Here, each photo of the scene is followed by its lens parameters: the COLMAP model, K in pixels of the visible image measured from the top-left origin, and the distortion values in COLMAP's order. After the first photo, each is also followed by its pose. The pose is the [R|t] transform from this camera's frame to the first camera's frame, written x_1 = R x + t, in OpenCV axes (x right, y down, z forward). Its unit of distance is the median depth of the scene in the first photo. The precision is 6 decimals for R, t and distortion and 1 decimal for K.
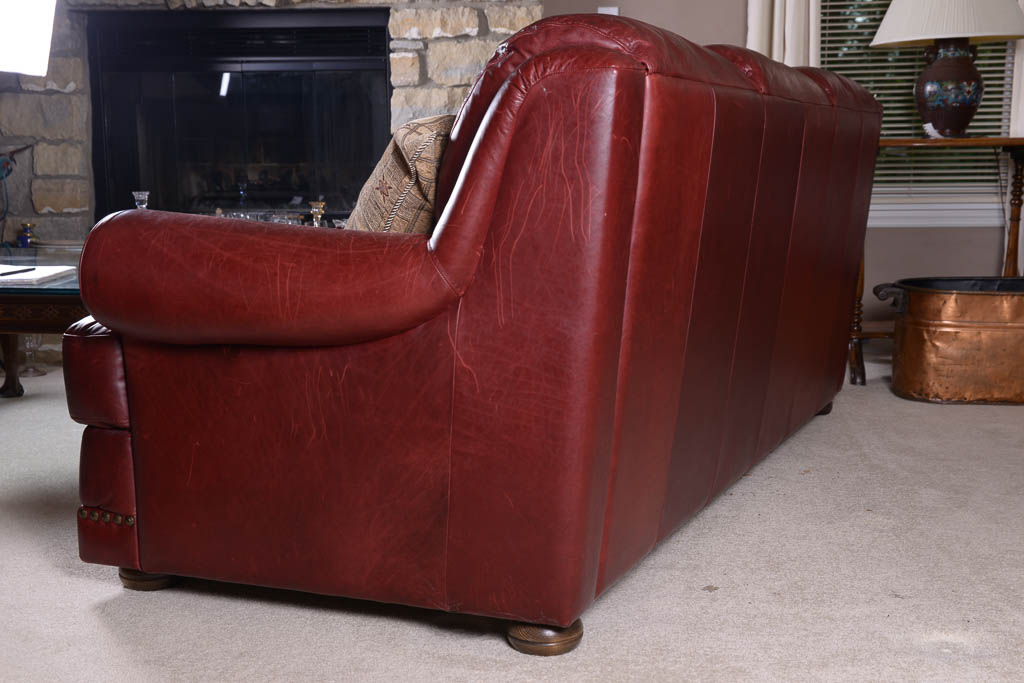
lens RADIAL K [[1308.1, 0, 512.0], [0, 1308.1, 341.5], [0, 0, 1]] dist [0.043723, 0.090748]
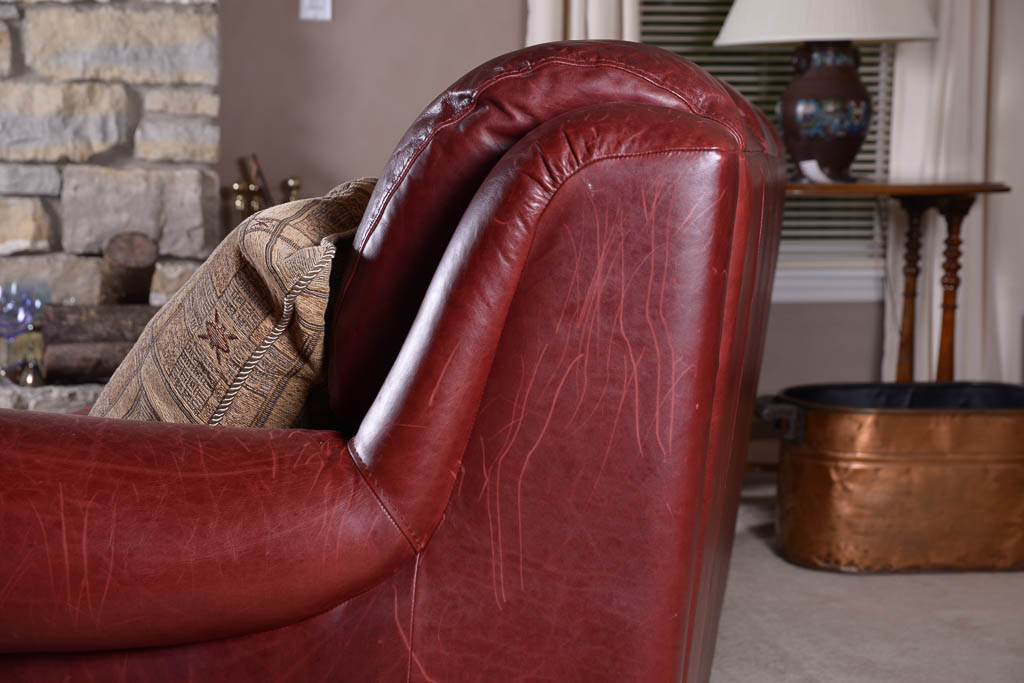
lens RADIAL K [[1827.6, 0, 512.0], [0, 1827.6, 341.5], [0, 0, 1]] dist [0.180399, 0.159625]
pose [[0.960372, -0.016753, 0.278216, -0.208541], [0.025513, 0.999285, -0.027894, -0.097636], [-0.277550, 0.033886, 0.960113, 0.244996]]
